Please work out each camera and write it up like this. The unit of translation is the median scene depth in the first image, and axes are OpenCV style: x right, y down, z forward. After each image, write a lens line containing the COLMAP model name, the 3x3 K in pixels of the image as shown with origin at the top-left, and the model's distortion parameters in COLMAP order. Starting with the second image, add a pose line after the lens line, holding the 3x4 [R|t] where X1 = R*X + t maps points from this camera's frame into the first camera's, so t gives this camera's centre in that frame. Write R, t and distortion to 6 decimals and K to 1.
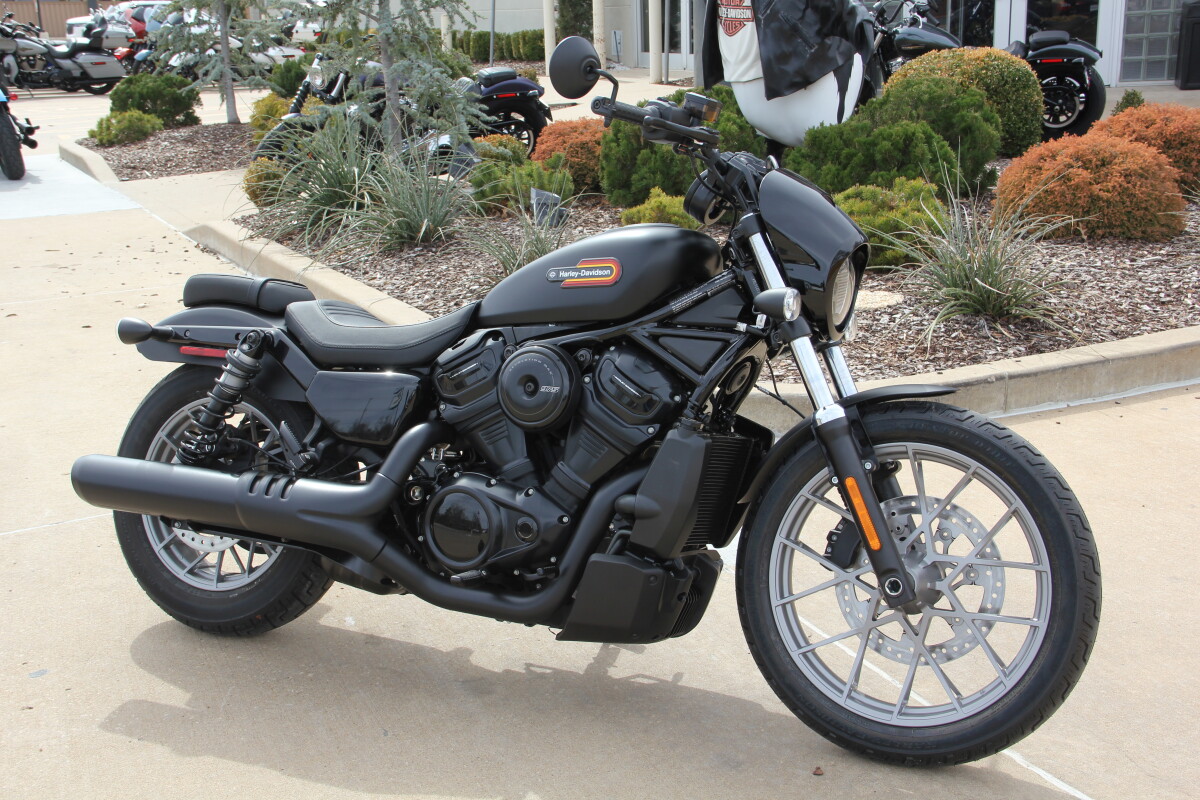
lens RADIAL K [[1520.8, 0, 596.5], [0, 1520.8, 421.5], [0, 0, 1]] dist [0.075778, 0.011776]
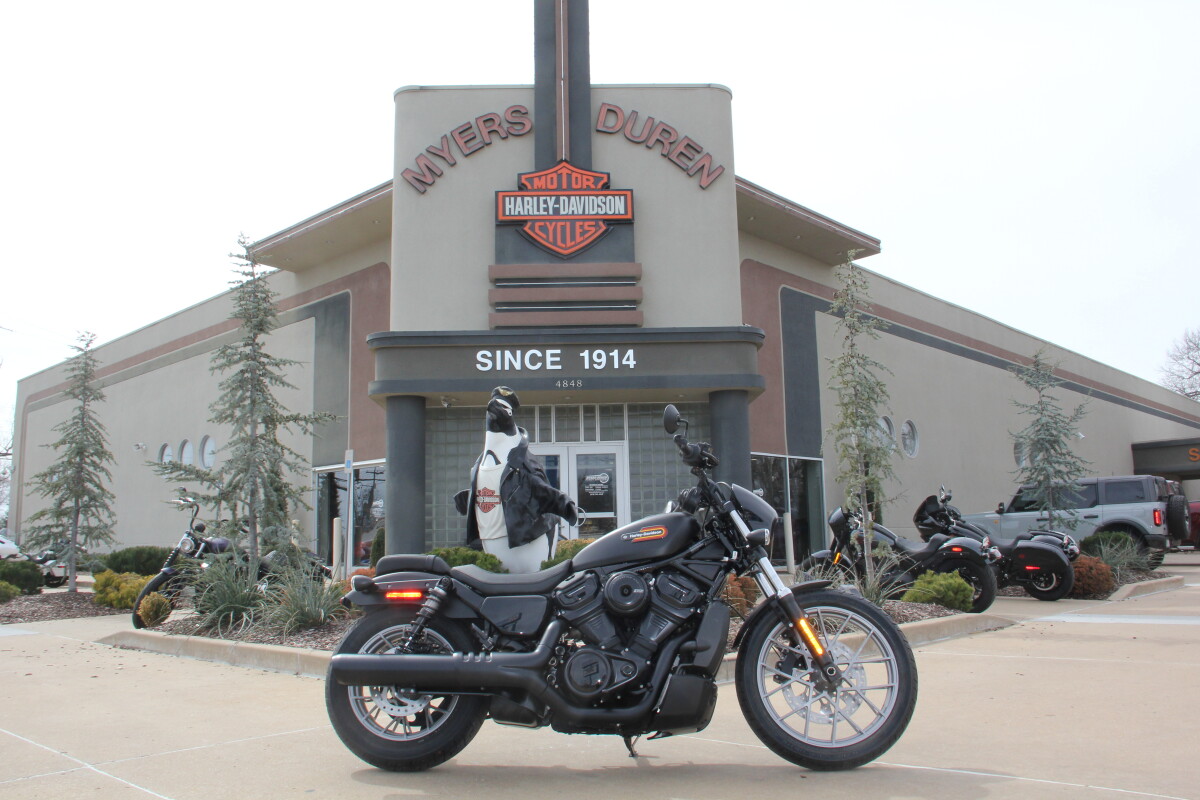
lens RADIAL K [[1023.9, 0, 600.0], [0, 1023.9, 400.0], [0, 0, 1]] dist [-0.139491, 0.004433]
pose [[0.932589, 0.066113, 0.354834, -0.515941], [0.088063, 0.911695, -0.401318, 0.254257], [-0.350033, 0.405513, 0.844415, -0.139387]]
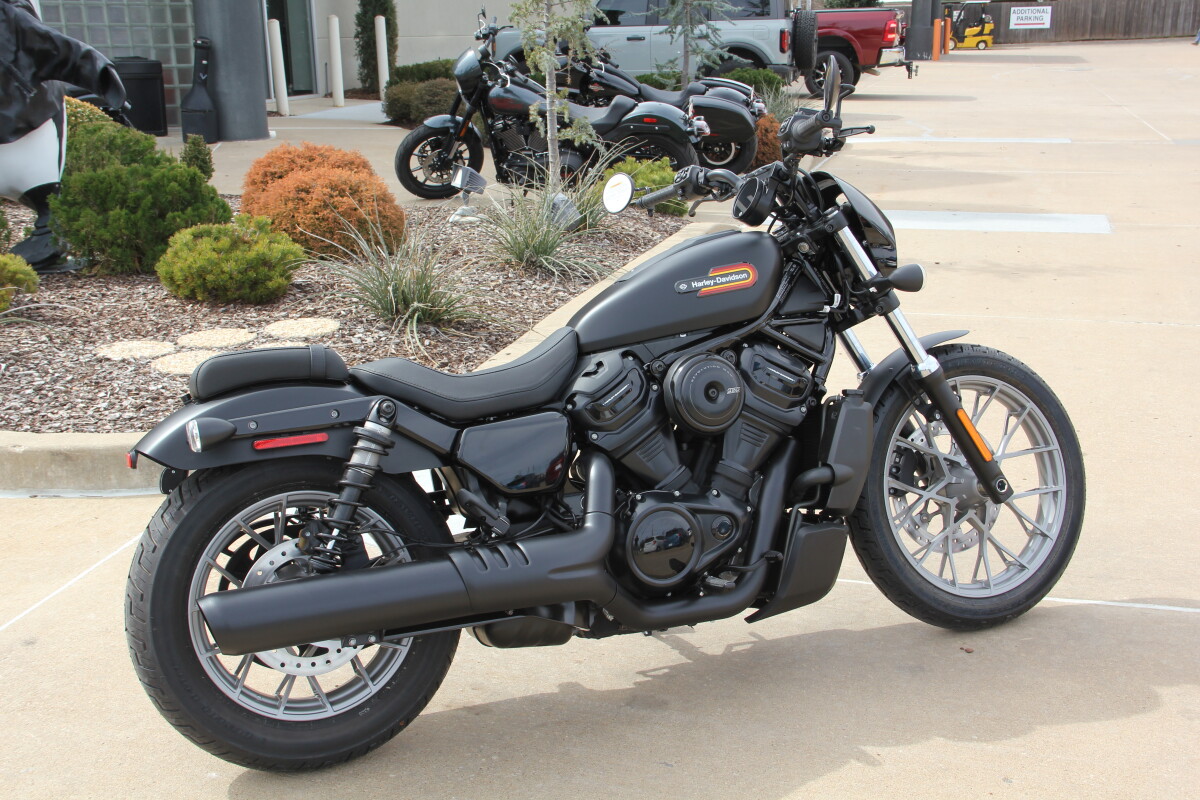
lens RADIAL K [[1401.0, 0, 598.1], [0, 1401.0, 426.2], [0, 0, 1]] dist [0.000559, 0.256927]
pose [[0.655050, -0.189342, 0.731477, -0.777315], [0.199914, 0.977024, 0.073876, -0.084181], [-0.728659, 0.097840, 0.677852, 0.391545]]
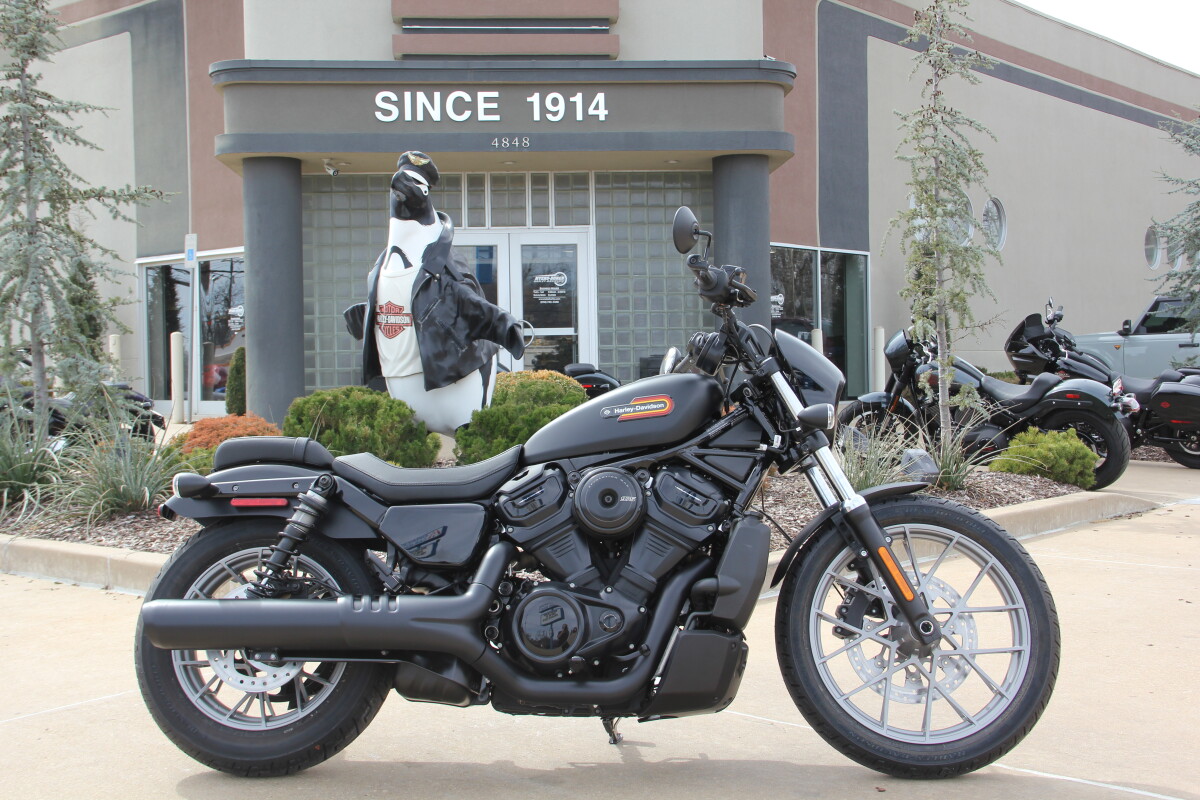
lens RADIAL K [[1409.5, 0, 598.1], [0, 1409.5, 406.1], [0, 0, 1]] dist [-0.025325, 0.281250]
pose [[0.919717, 0.008902, 0.392482, -0.471860], [0.090700, 0.967877, -0.234493, 0.160723], [-0.381962, 0.251265, 0.889366, -0.005364]]
